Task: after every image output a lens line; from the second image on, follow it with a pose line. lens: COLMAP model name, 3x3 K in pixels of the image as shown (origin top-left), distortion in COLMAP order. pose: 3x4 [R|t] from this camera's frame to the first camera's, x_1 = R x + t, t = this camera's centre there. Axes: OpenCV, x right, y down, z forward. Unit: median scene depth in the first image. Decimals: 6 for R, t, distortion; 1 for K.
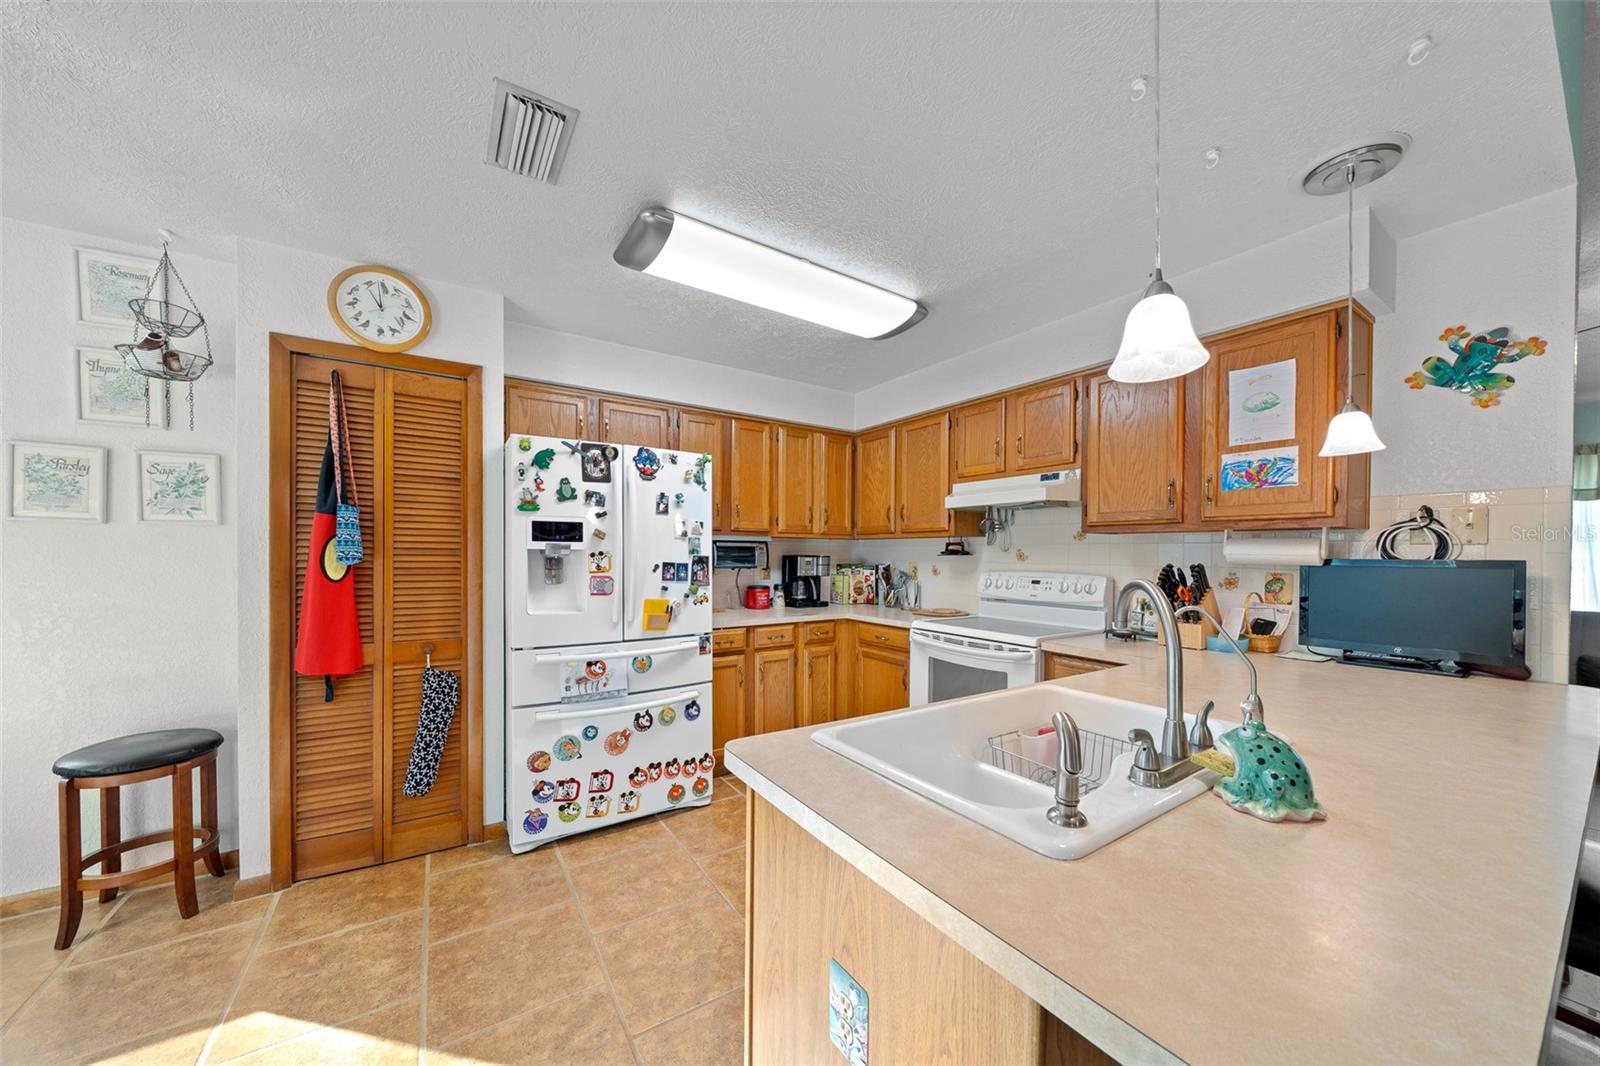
lens RADIAL K [[545.5, 0, 789.1], [0, 545.5, 560.3], [0, 0, 1]] dist [-0.007214, 0.000551]
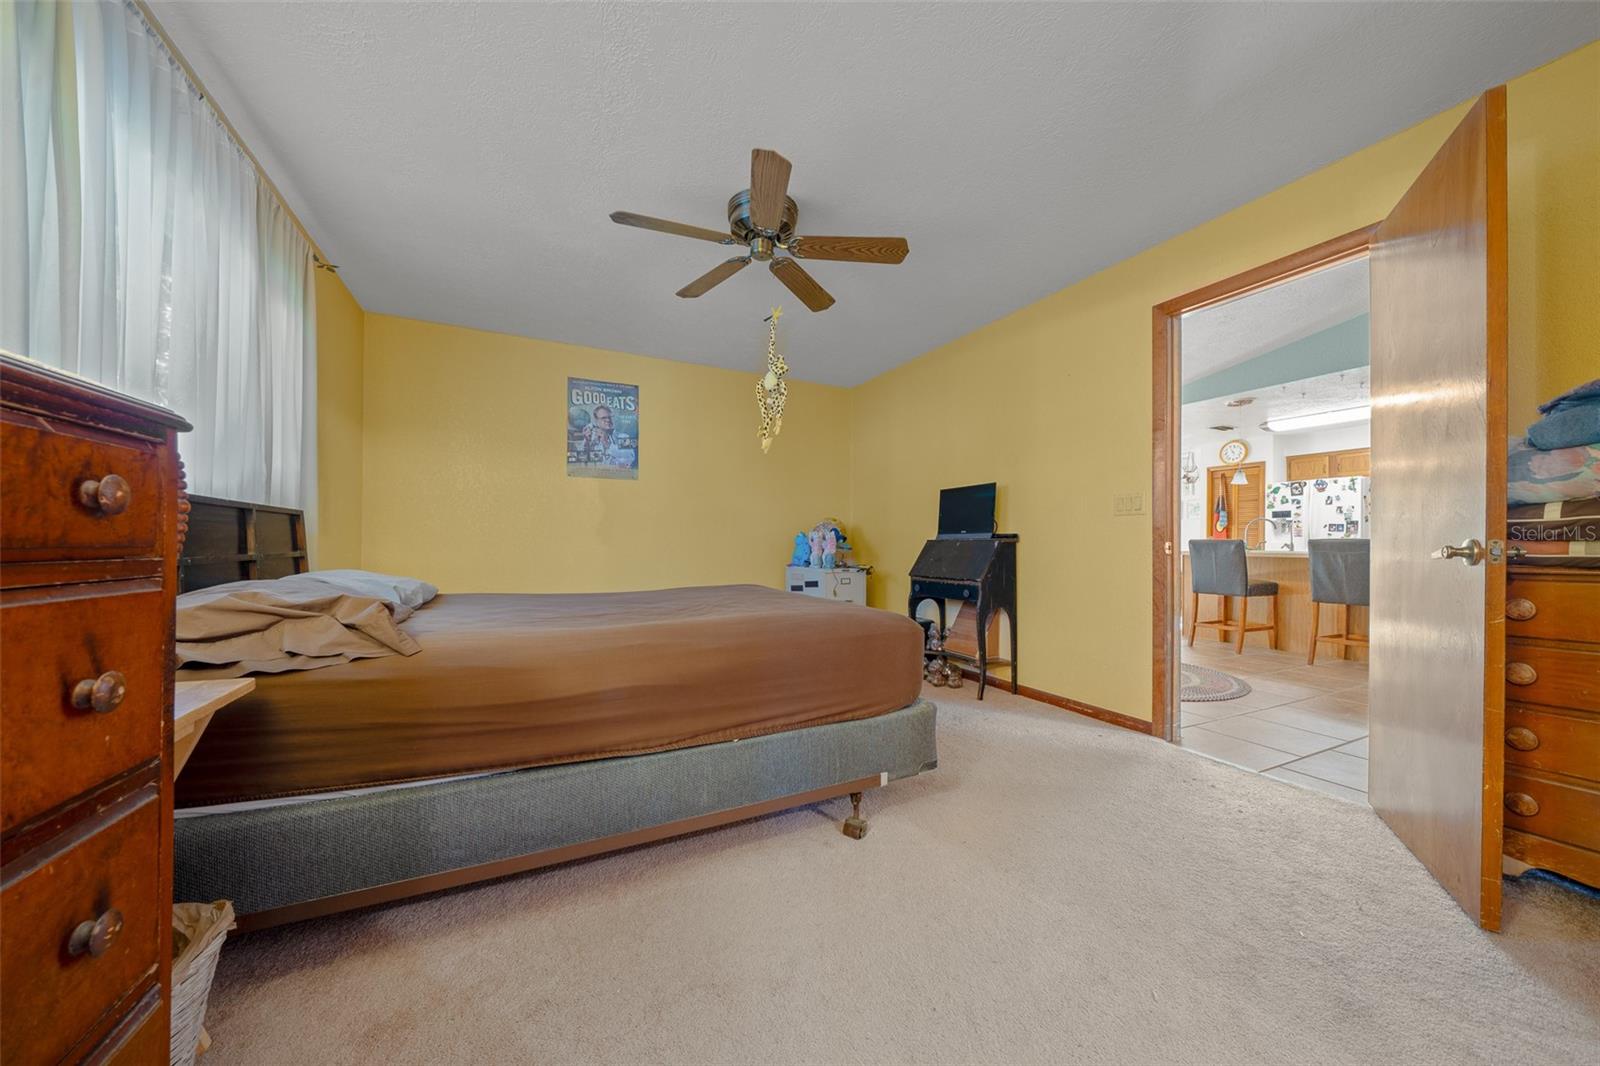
lens RADIAL K [[545.5, 0, 795.0], [0, 545.5, 539.7], [0, 0, 1]] dist [-0.007214, 0.000551]
pose [[-0.127420, -0.012744, -0.991767, 3.072201], [-0.019859, 0.999750, -0.010295, 0.181941], [0.991650, 0.018384, -0.127641, -1.335521]]
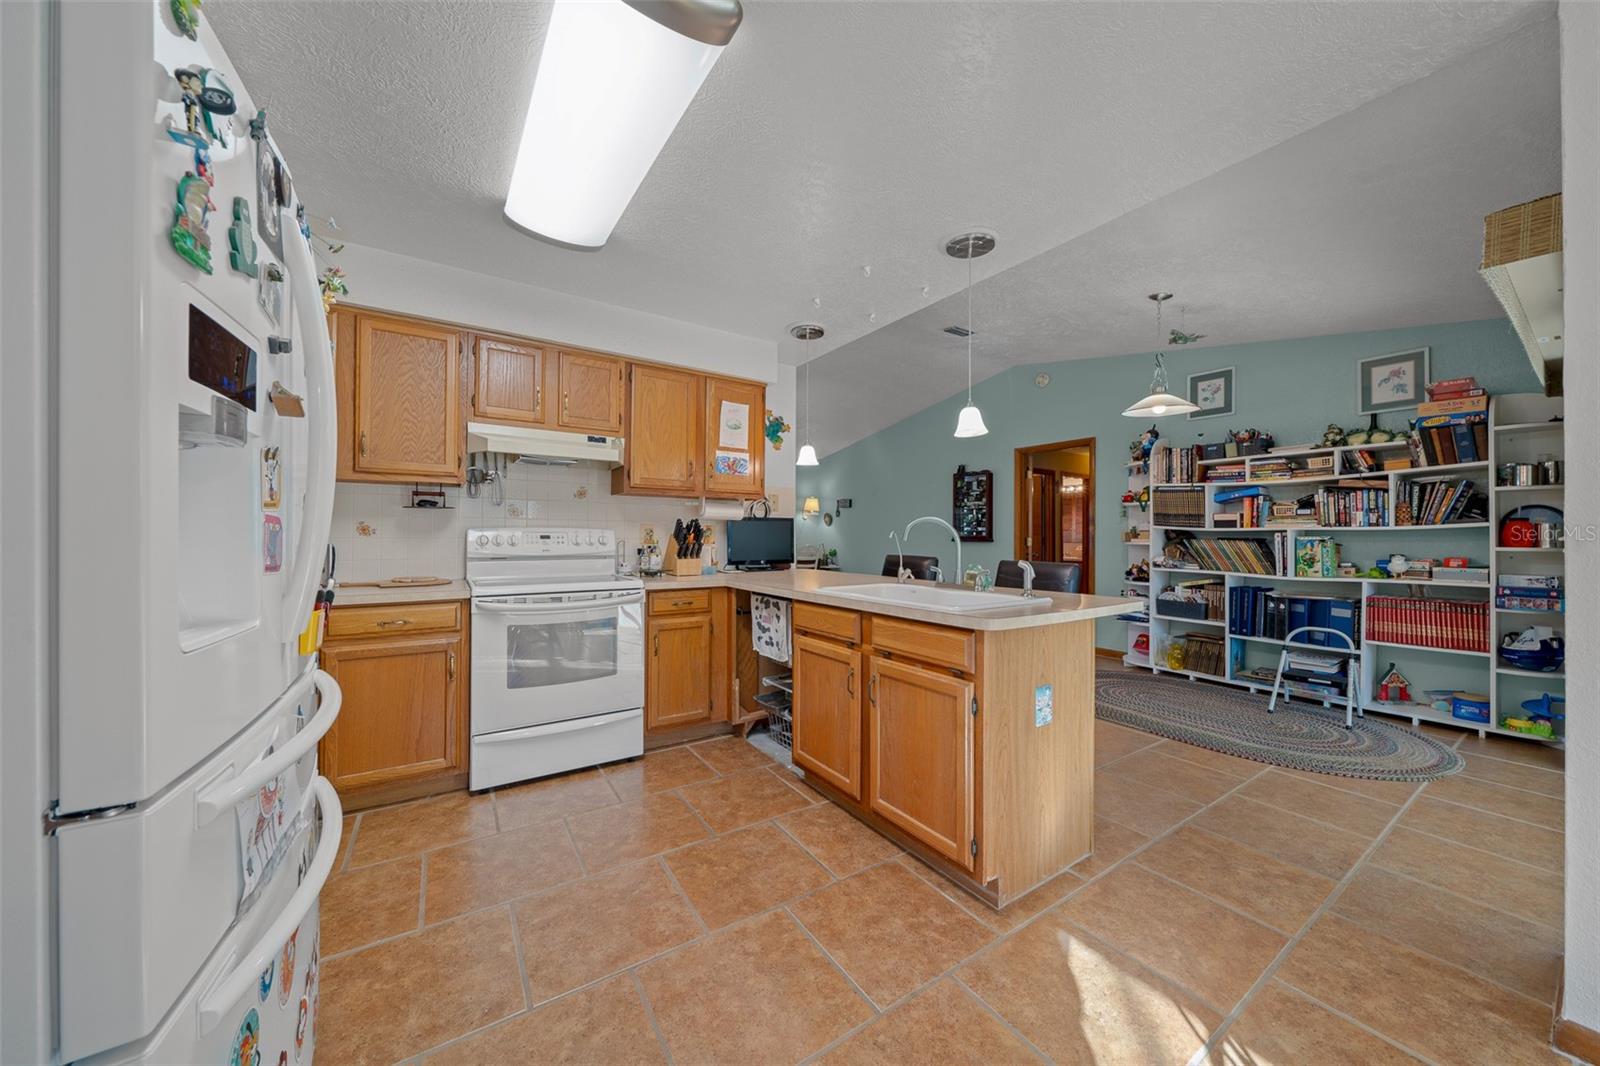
lens RADIAL K [[545.5, 0, 796.7], [0, 545.5, 537.4], [0, 0, 1]] dist [-0.007214, 0.000551]
pose [[-0.005879, -0.010799, 0.999924, -0.796426], [0.004129, 0.999933, 0.010823, 0.044332], [-0.999974, 0.004193, -0.005834, 0.759933]]
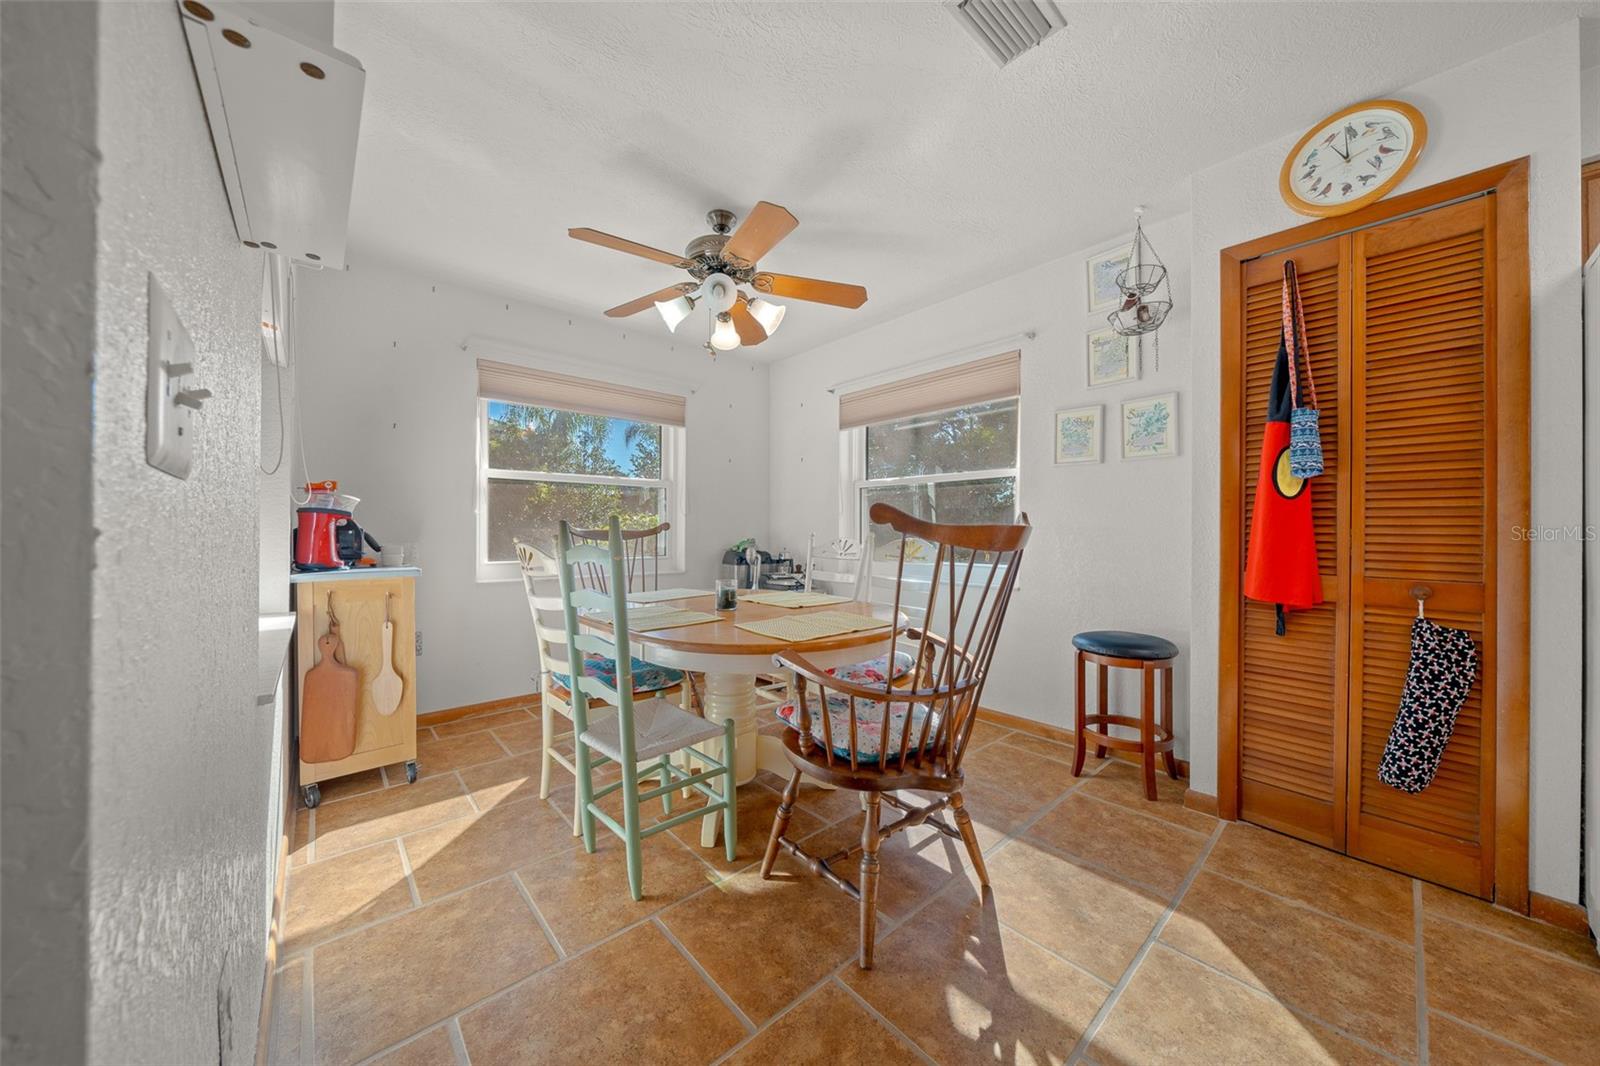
lens RADIAL K [[545.5, 0, 804.9], [0, 545.5, 530.2], [0, 0, 1]] dist [-0.007214, 0.000551]
pose [[0.164770, -0.002256, -0.986329, -0.099182], [-0.010106, 0.999941, -0.003975, 0.096628], [0.986280, 0.010622, 0.164737, 0.084792]]
